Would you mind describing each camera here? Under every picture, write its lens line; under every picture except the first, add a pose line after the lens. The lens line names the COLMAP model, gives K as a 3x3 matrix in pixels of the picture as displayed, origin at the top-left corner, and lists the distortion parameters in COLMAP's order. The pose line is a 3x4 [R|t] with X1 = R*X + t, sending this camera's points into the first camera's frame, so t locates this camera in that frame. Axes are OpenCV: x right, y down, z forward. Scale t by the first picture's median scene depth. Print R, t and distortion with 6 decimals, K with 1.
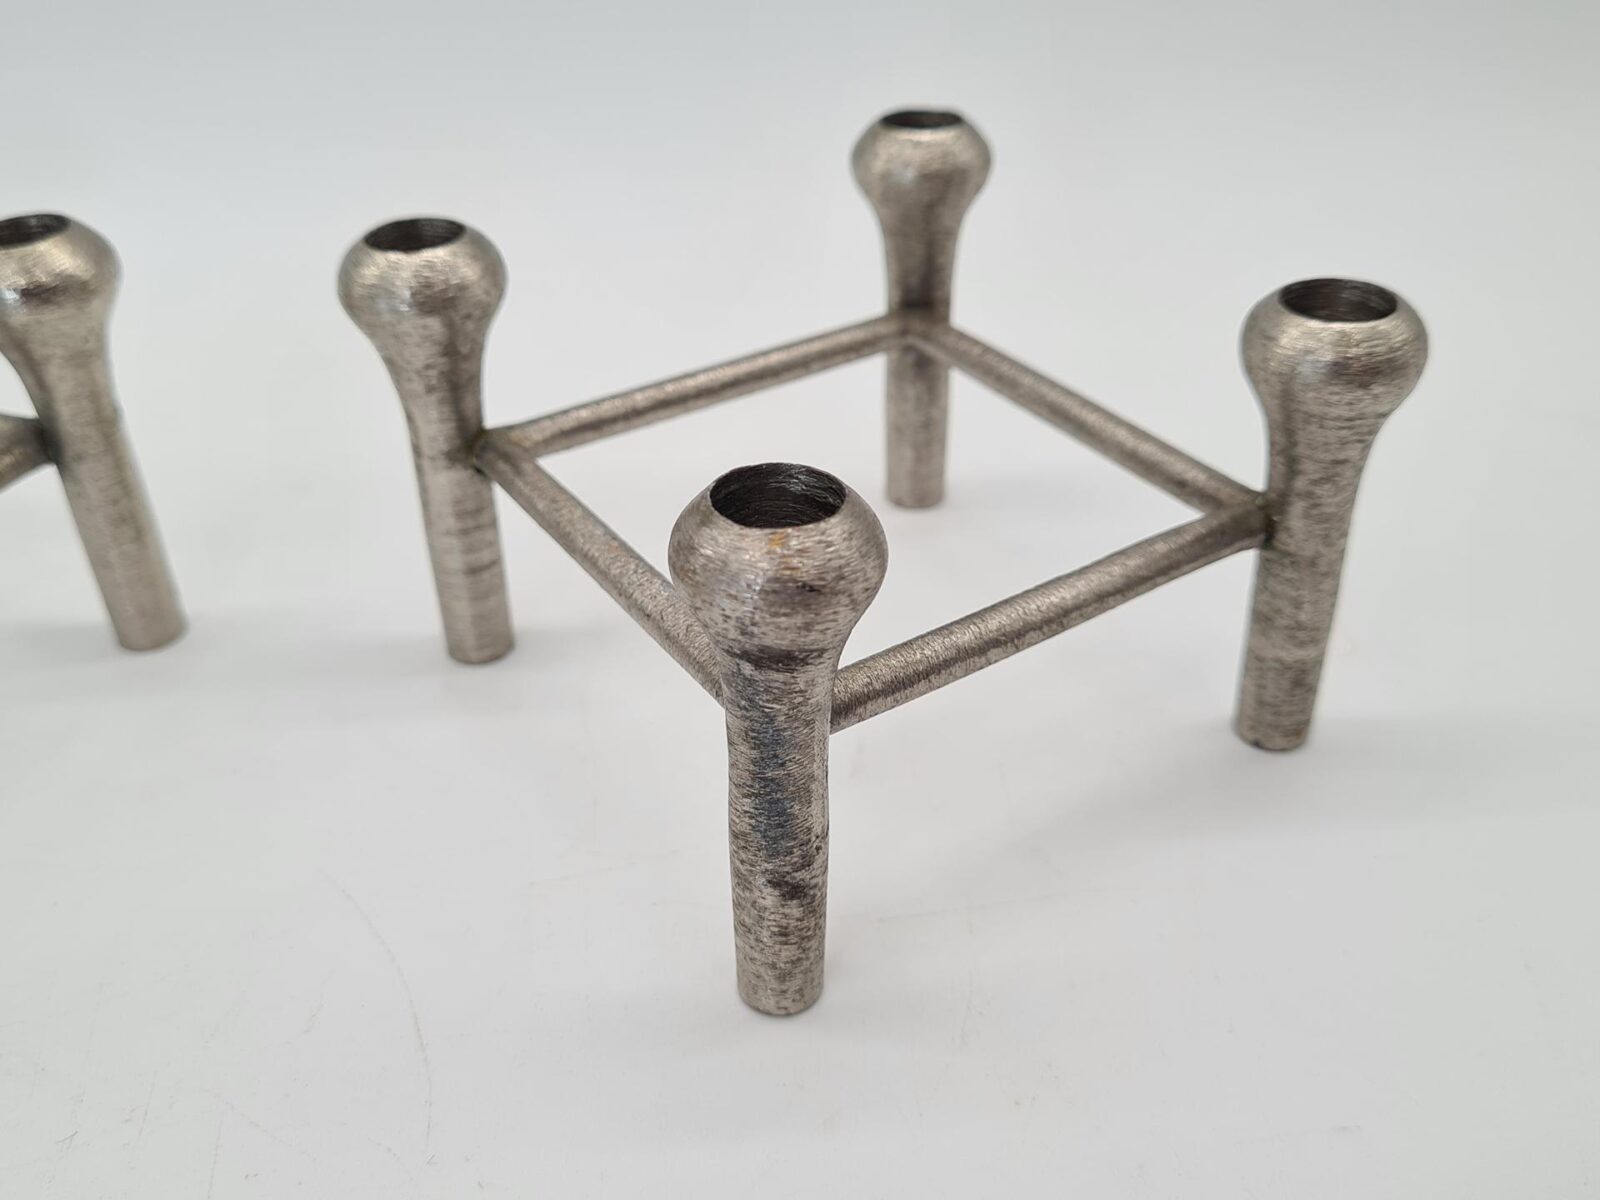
lens RADIAL K [[1613.2, 0, 800.0], [0, 1613.2, 600.0], [0, 0, 1]] dist [-0.013735, -0.001649]
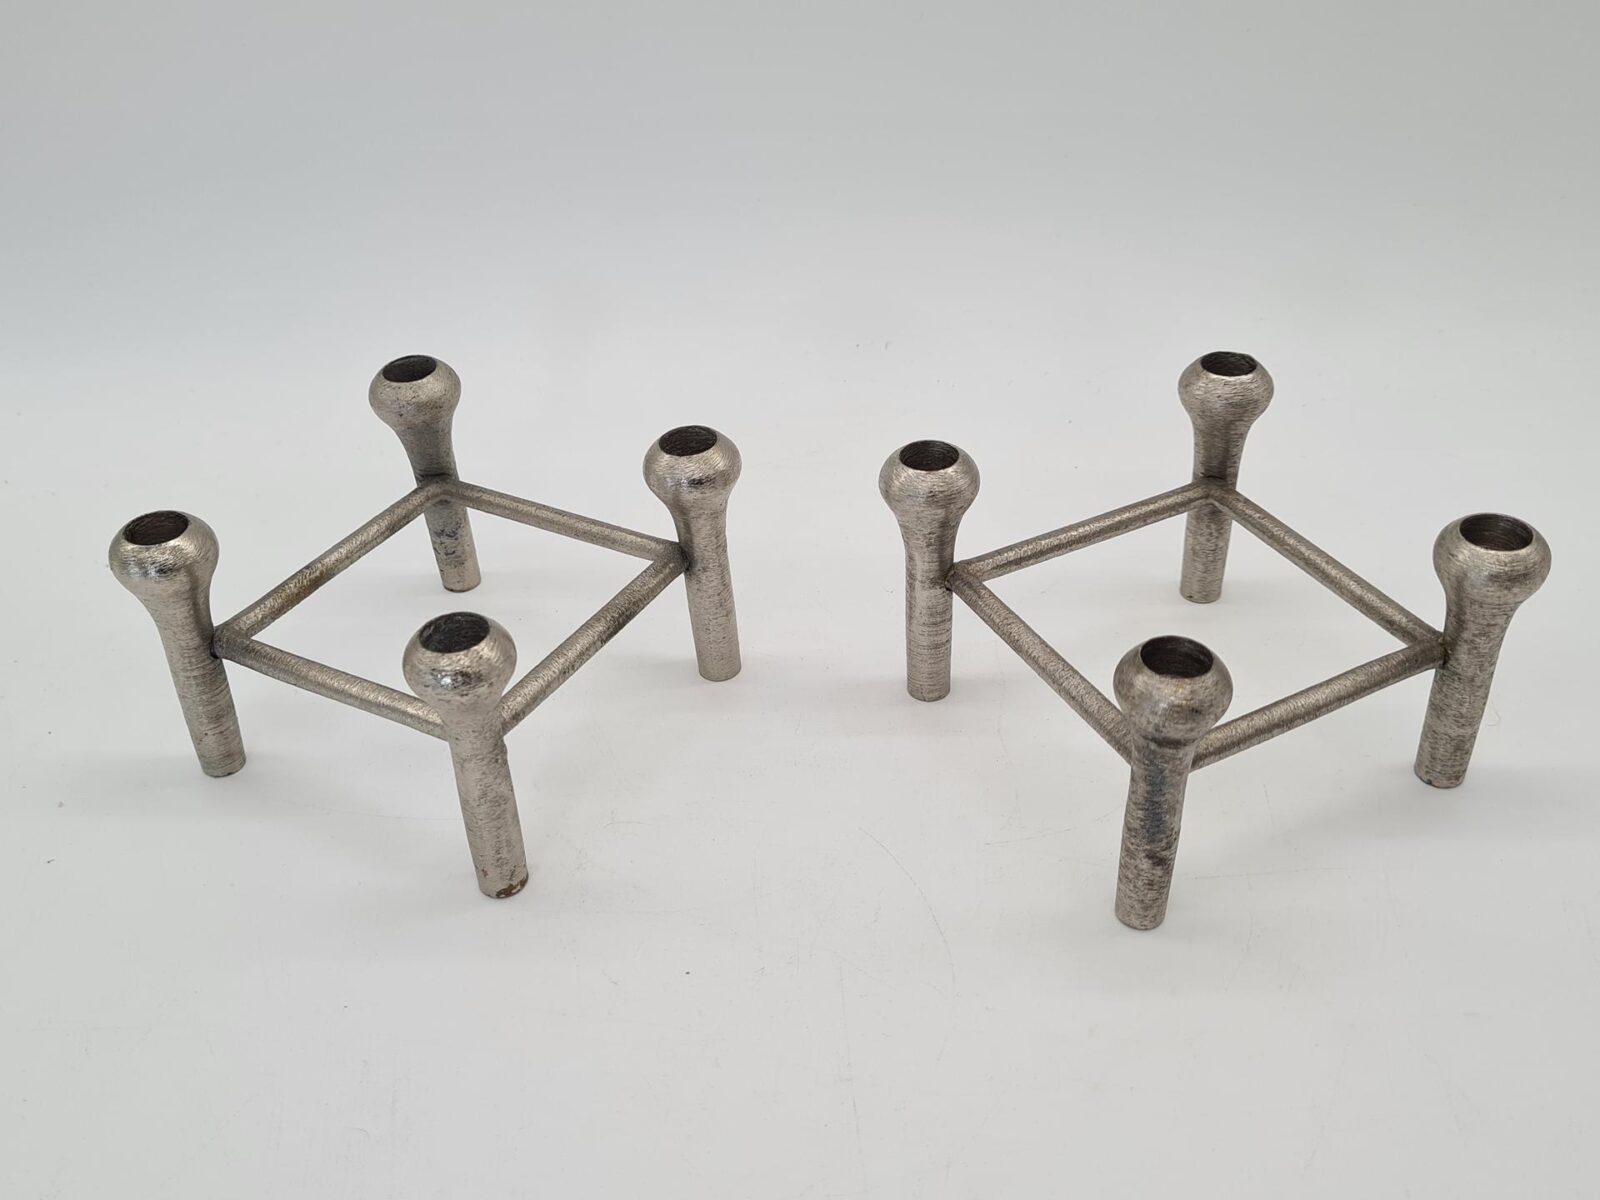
lens RADIAL K [[1570.3, 0, 814.4], [0, 1570.3, 601.2], [0, 0, 1]] dist [0.020008, 0.015091]
pose [[0.994440, 0.045786, -0.094828, -0.217798], [-0.041417, 0.998010, 0.047541, -0.165460], [0.096816, -0.043349, 0.994358, -0.720973]]
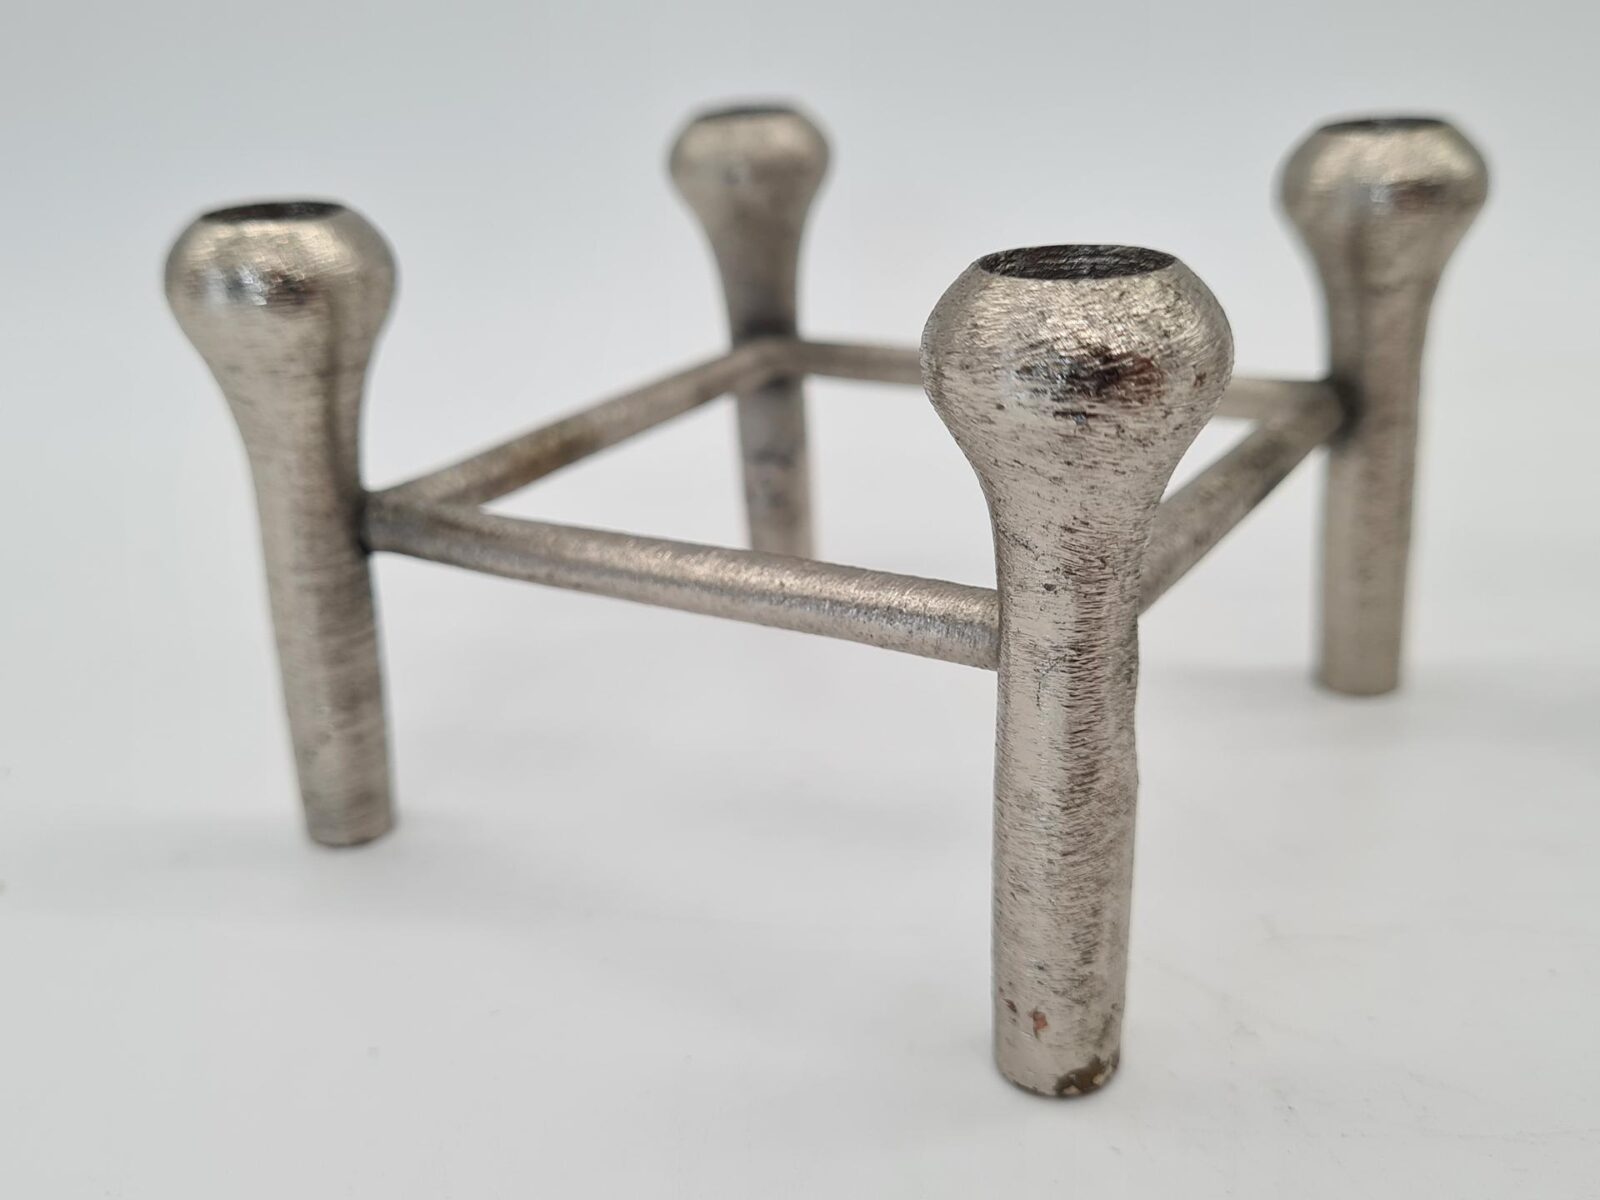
lens RADIAL K [[1613.2, 0, 800.0], [0, 1613.2, 600.0], [0, 0, 1]] dist [-0.013735, -0.001649]
pose [[0.988313, 0.030227, -0.149412, -0.733851], [-0.057236, 0.982012, -0.179932, 0.185772], [0.141285, 0.186381, 0.972266, 0.256897]]
